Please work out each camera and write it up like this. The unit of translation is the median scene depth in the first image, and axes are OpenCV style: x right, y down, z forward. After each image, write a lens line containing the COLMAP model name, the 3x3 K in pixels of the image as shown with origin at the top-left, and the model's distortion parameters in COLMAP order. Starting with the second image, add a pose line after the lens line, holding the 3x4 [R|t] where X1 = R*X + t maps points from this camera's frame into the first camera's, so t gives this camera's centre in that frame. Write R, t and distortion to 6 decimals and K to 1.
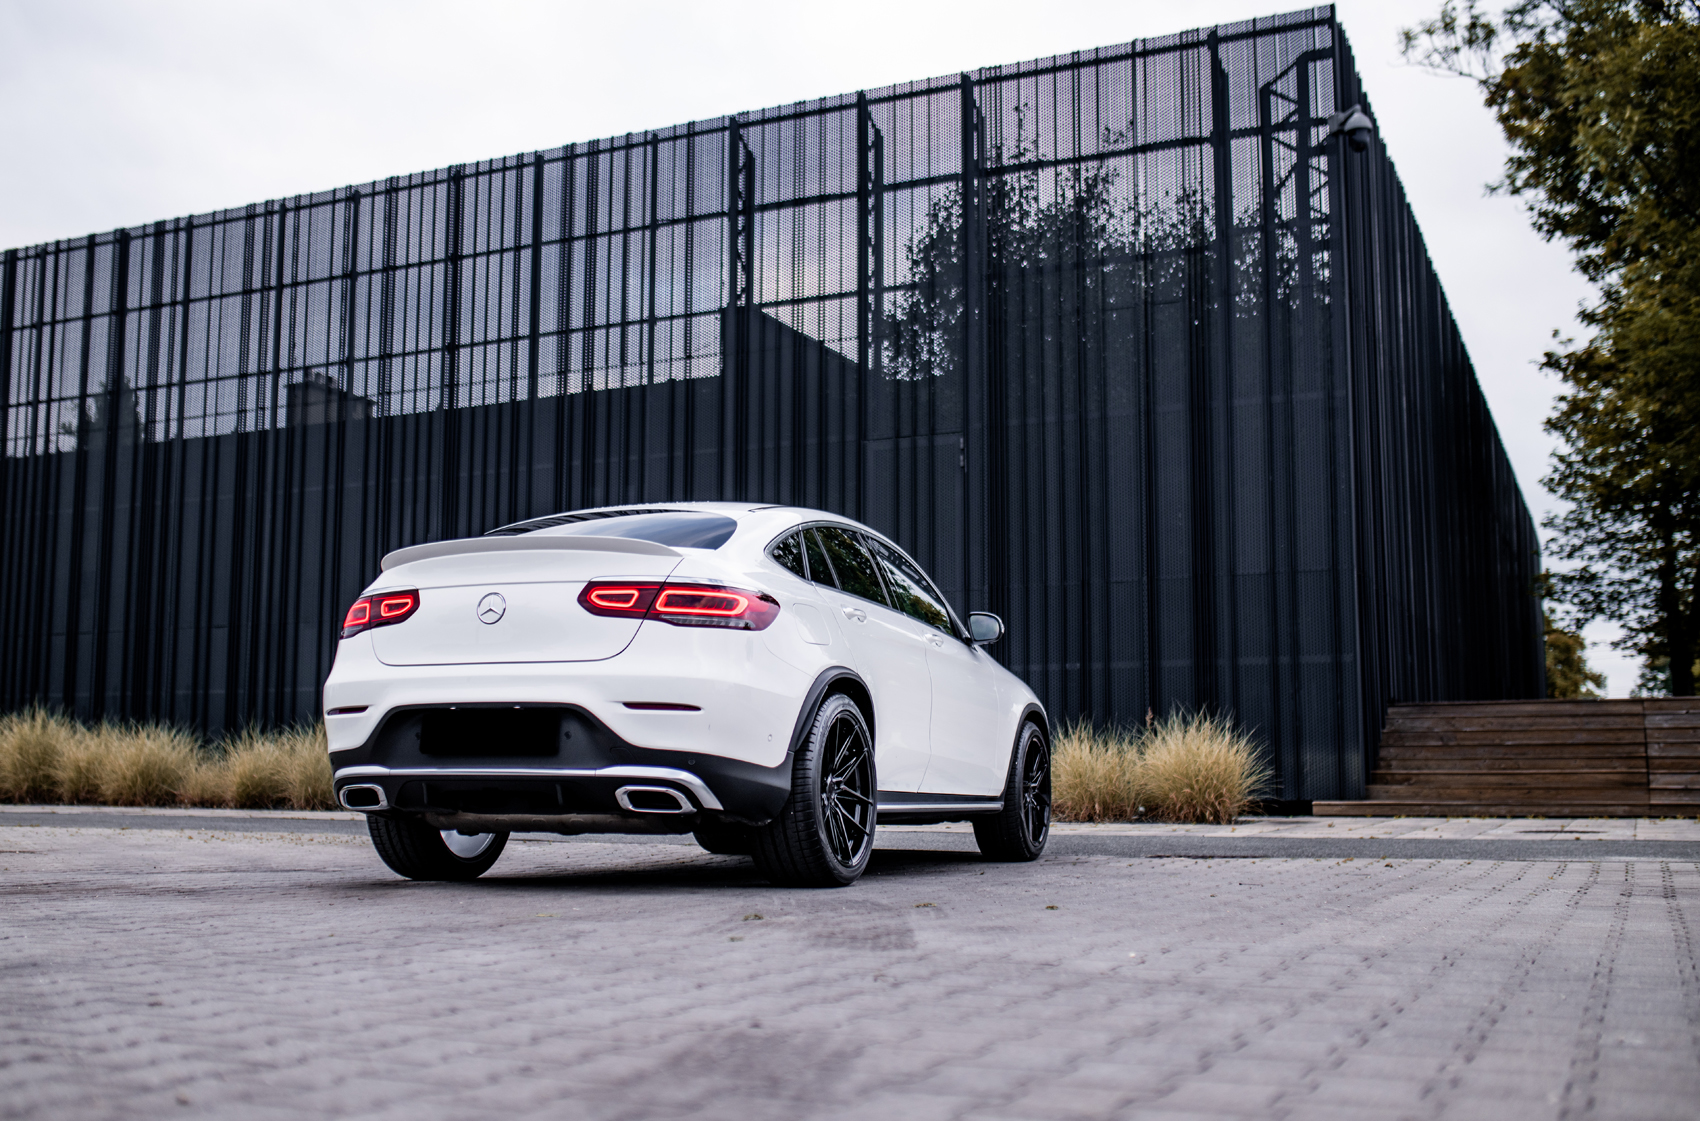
lens RADIAL K [[1742.7, 0, 796.4], [0, 1742.7, 595.4], [0, 0, 1]] dist [-0.006986, 0.000000]
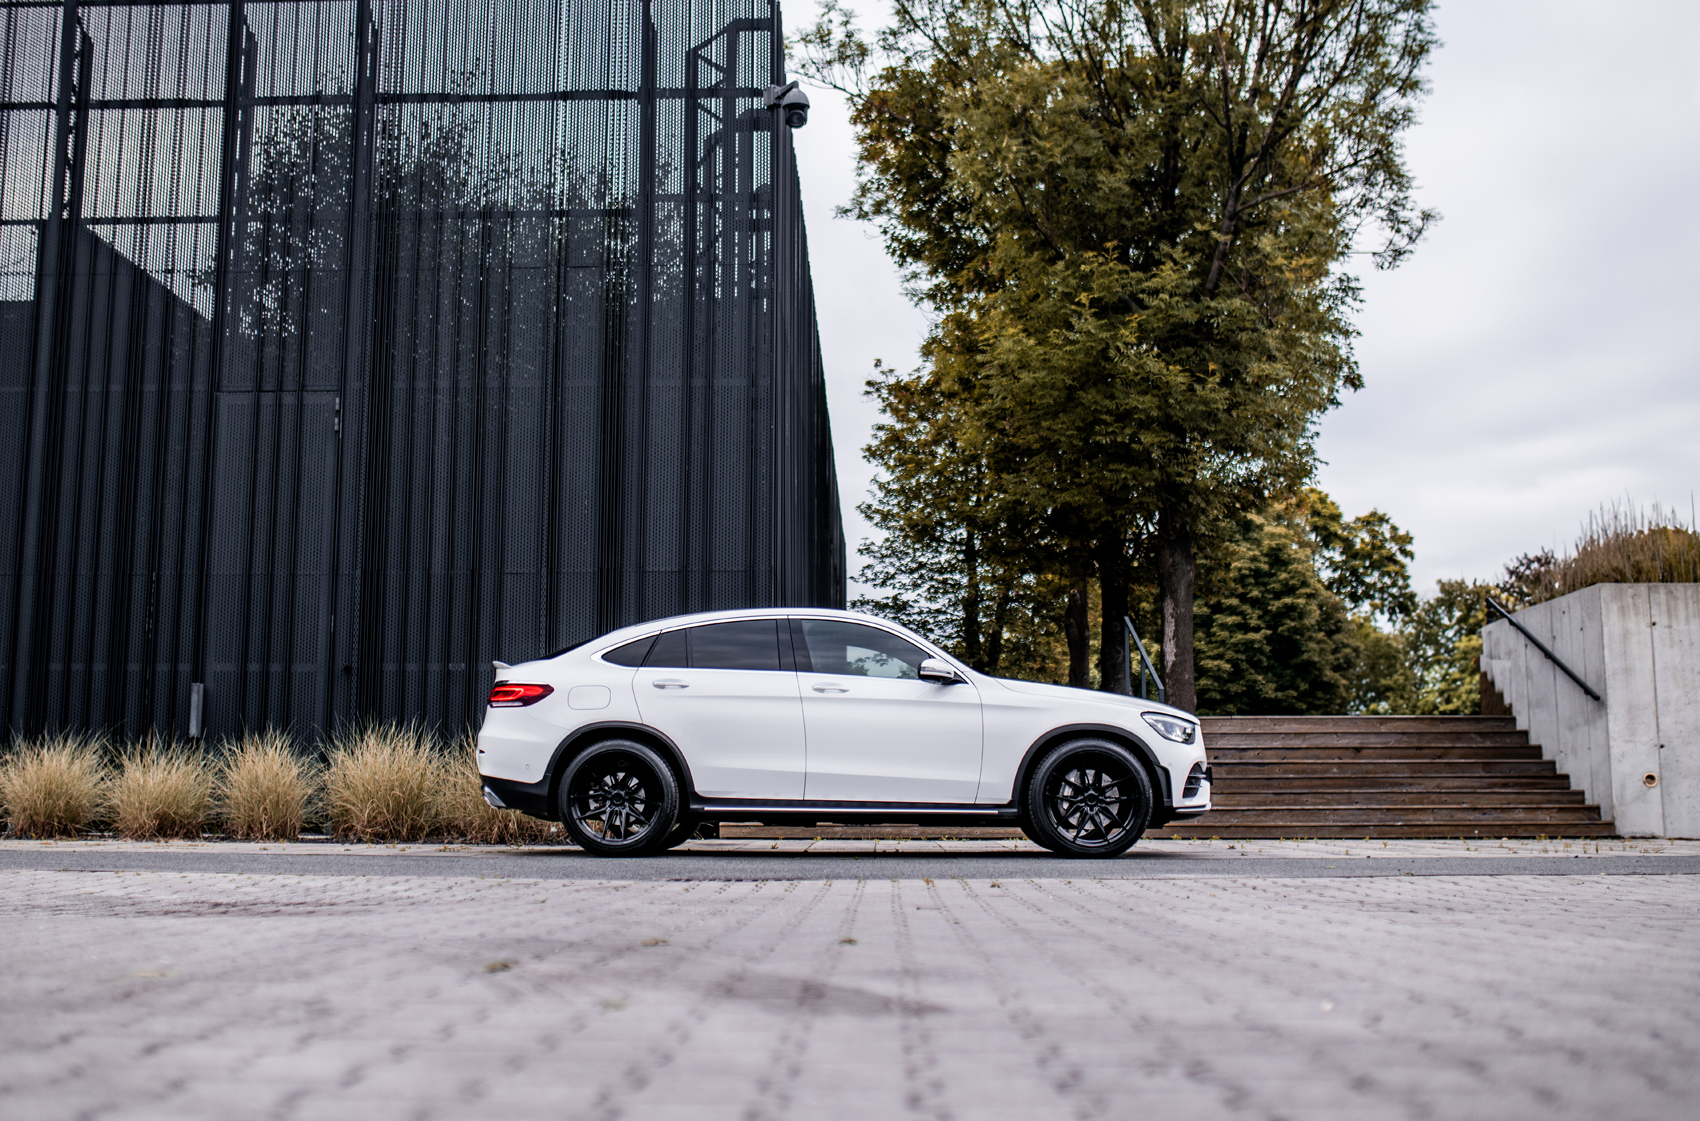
lens RADIAL K [[1866.5, 0, 805.4], [0, 1866.5, 508.8], [0, 0, 1]] dist [-0.014497, 0.000000]
pose [[0.924355, 0.062334, 0.376406, -0.031281], [-0.042322, 0.997227, -0.061212, 0.009643], [-0.379178, 0.040651, 0.924430, 0.059685]]
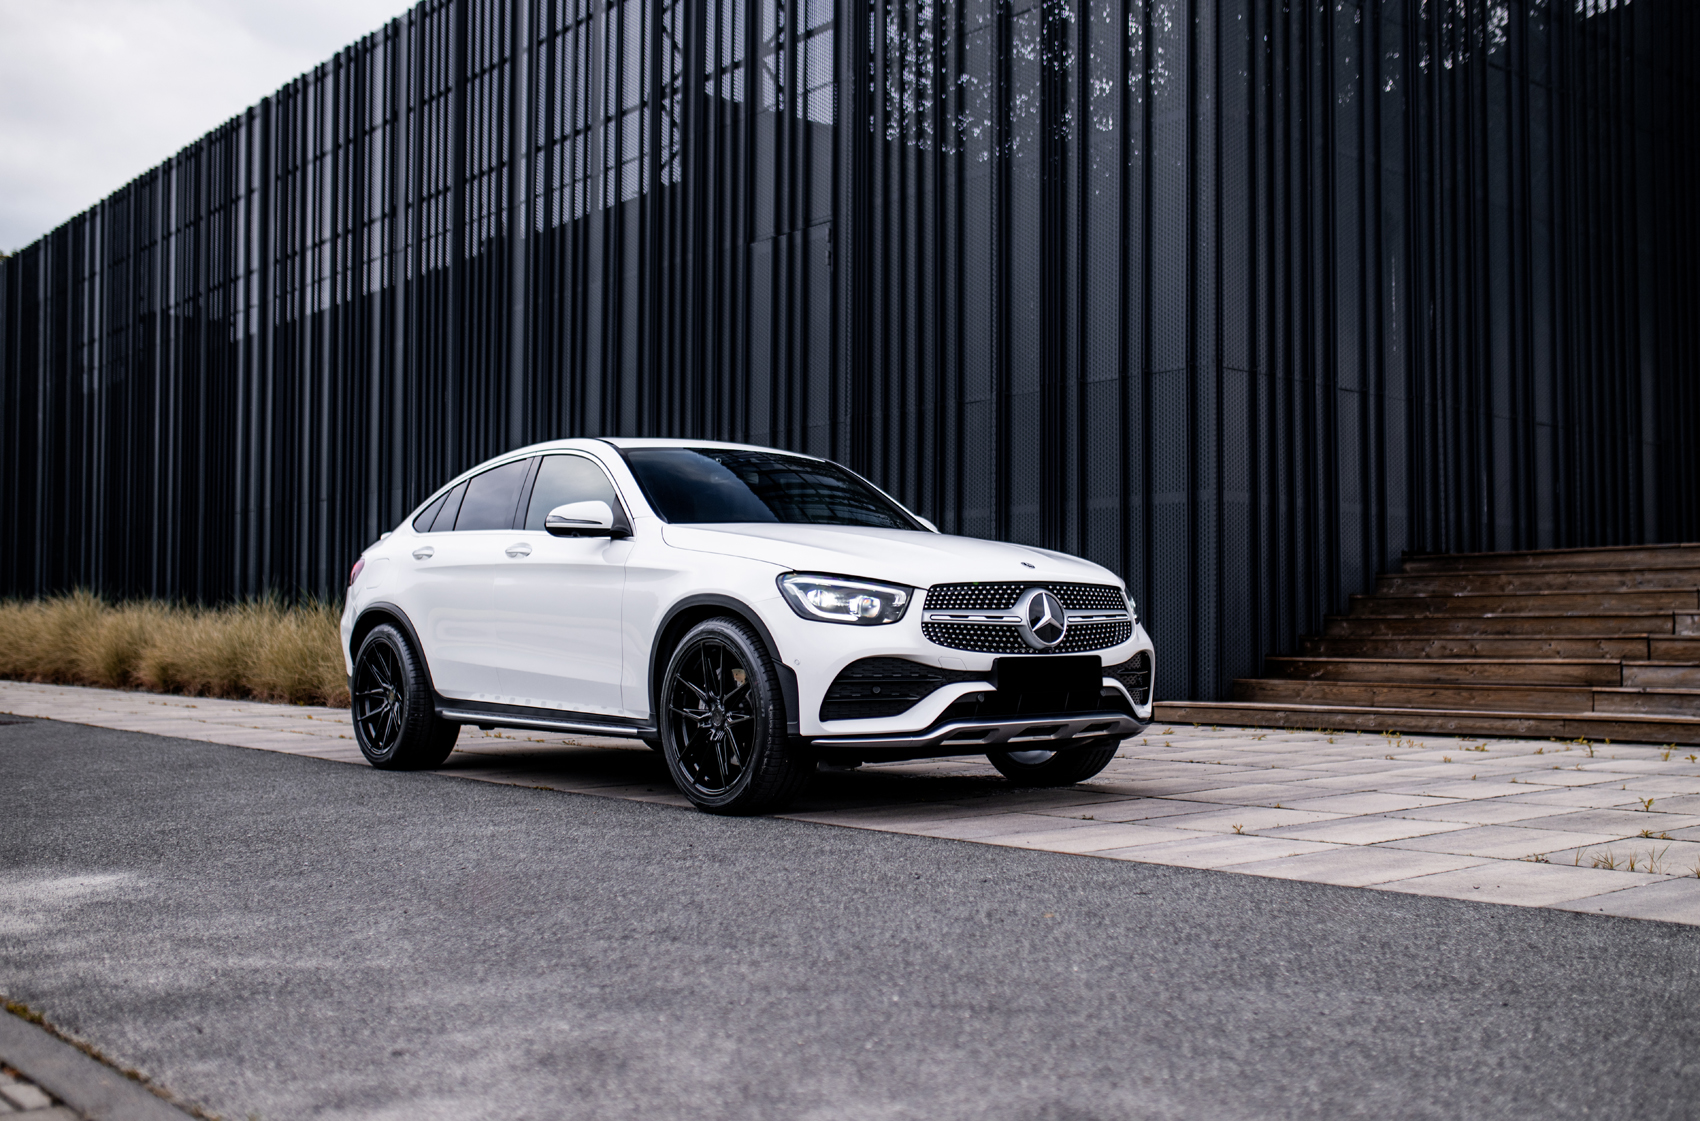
lens RADIAL K [[1742.7, 0, 862.6], [0, 1742.7, 559.4], [0, 0, 1]] dist [-0.006986, 0.000000]
pose [[0.918546, -0.020451, -0.394784, 0.375803], [0.046288, 0.997355, 0.056033, 0.013387], [0.392594, -0.069742, 0.917064, 0.253545]]
